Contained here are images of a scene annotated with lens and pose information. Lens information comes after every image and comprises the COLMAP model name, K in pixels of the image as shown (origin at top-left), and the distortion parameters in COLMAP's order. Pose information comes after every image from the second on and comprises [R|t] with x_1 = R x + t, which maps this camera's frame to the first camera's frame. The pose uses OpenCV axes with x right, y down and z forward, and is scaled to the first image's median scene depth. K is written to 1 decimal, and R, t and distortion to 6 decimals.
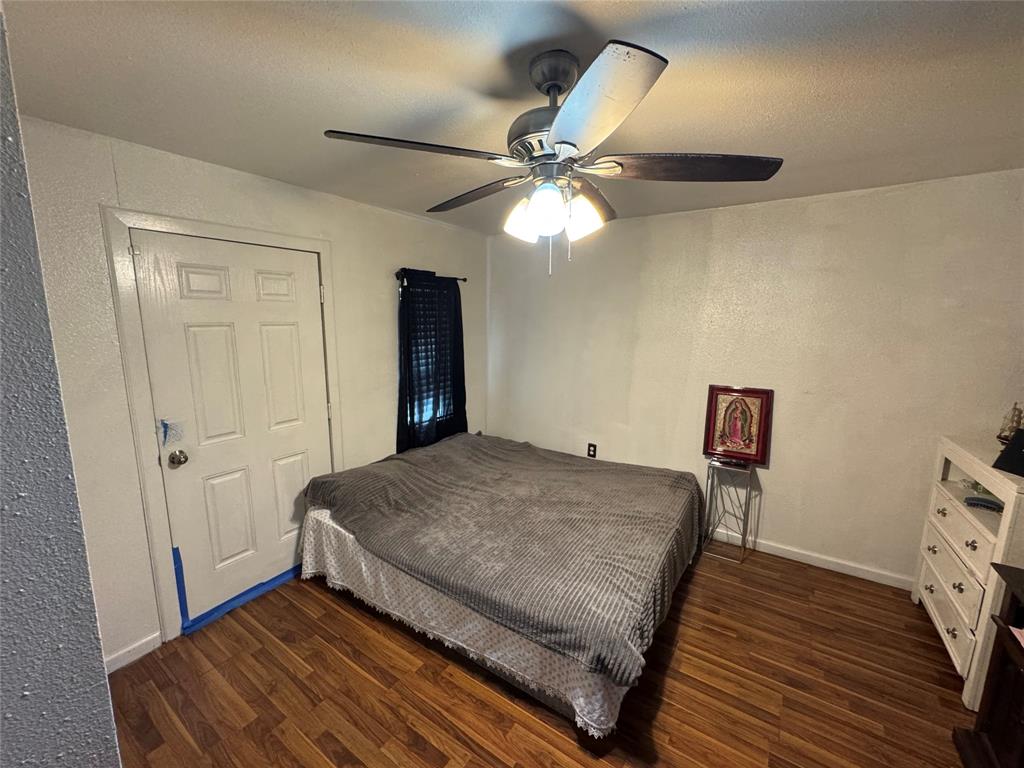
lens RADIAL K [[406.9, 0, 512.2], [0, 406.9, 384.5], [0, 0, 1]] dist [-0.002137, -0.000123]
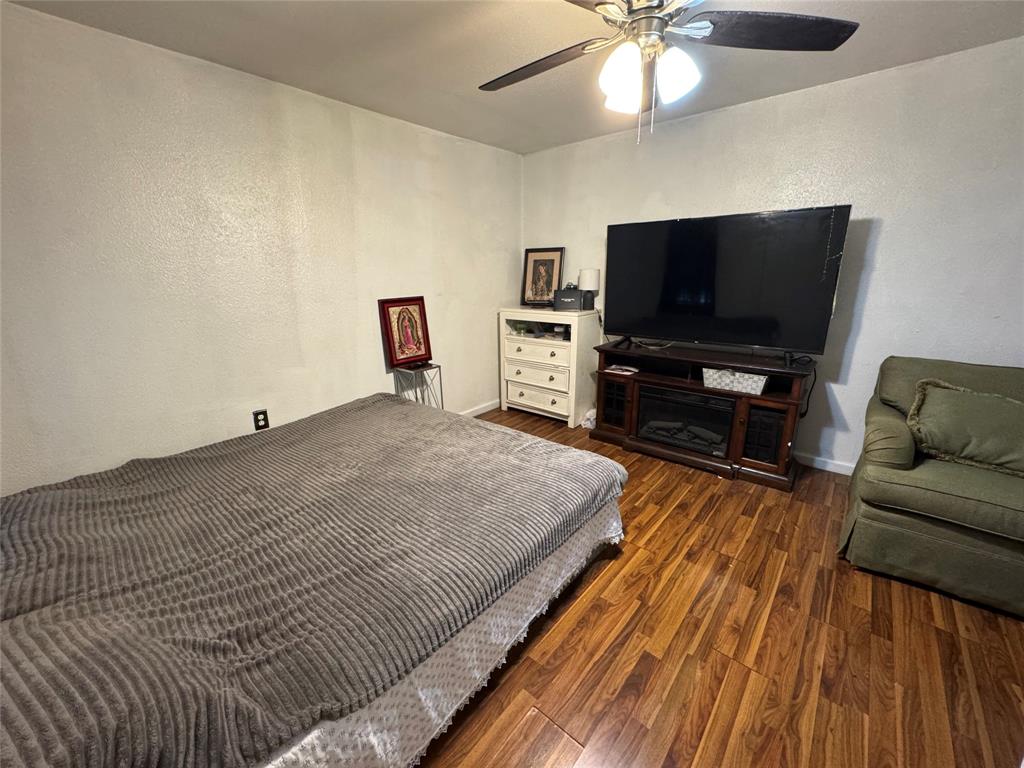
lens RADIAL K [[406.9, 0, 515.3], [0, 406.9, 381.7], [0, 0, 1]] dist [-0.002137, -0.000123]
pose [[0.123174, -0.276026, 0.953225, -0.498495], [0.173280, 0.951766, 0.253212, -0.002705], [-0.977140, 0.133985, 0.165063, 0.552067]]
